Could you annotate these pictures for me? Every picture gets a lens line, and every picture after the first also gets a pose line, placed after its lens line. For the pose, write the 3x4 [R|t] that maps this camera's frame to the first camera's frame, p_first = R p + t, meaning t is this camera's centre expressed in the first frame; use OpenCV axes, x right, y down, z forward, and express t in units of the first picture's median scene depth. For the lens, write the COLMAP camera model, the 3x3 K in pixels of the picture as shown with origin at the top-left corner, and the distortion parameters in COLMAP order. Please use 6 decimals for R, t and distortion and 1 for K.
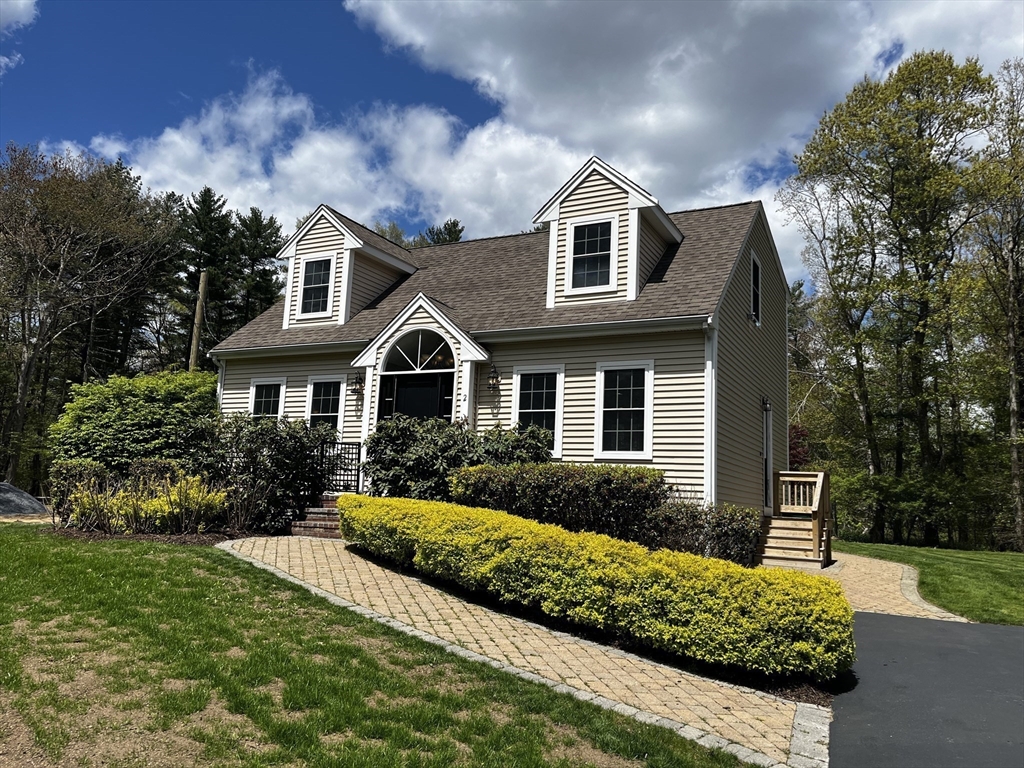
lens RADIAL K [[782.5, 0, 515.4], [0, 782.5, 367.5], [0, 0, 1]] dist [0.052707, -0.080061]
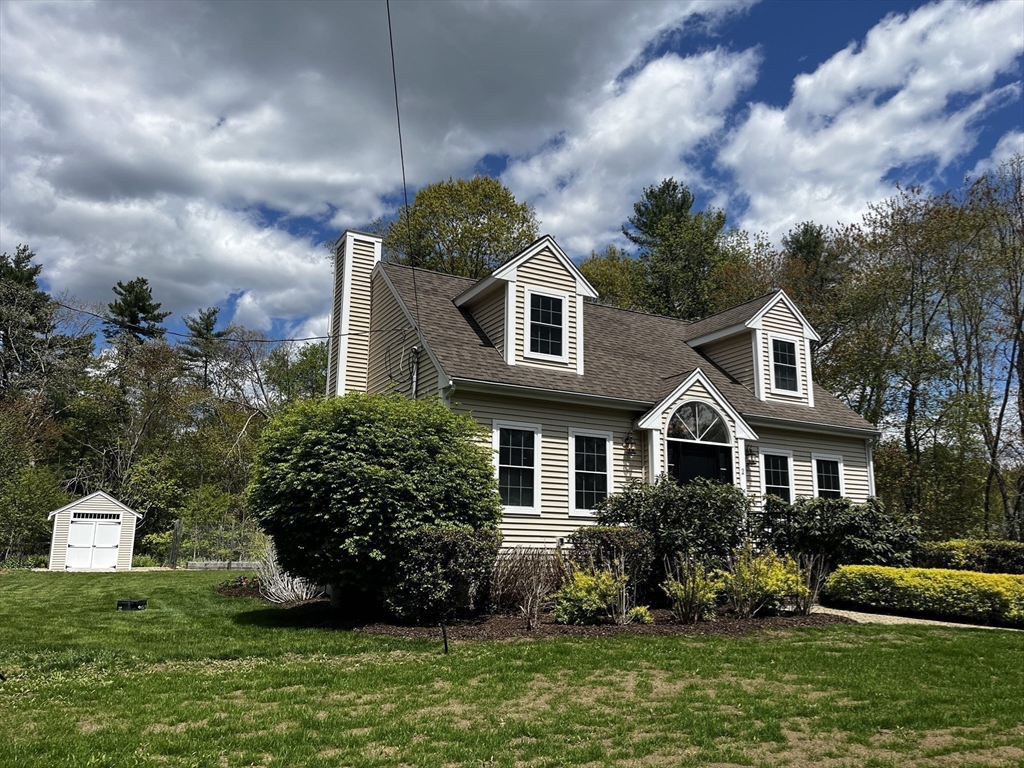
lens RADIAL K [[782.5, 0, 514.1], [0, 782.5, 390.8], [0, 0, 1]] dist [0.052707, -0.080061]
pose [[0.572774, 0.139384, 0.807776, -1.112633], [-0.128528, 0.988519, -0.079436, 0.052706], [-0.809574, -0.058323, 0.584113, 0.566853]]
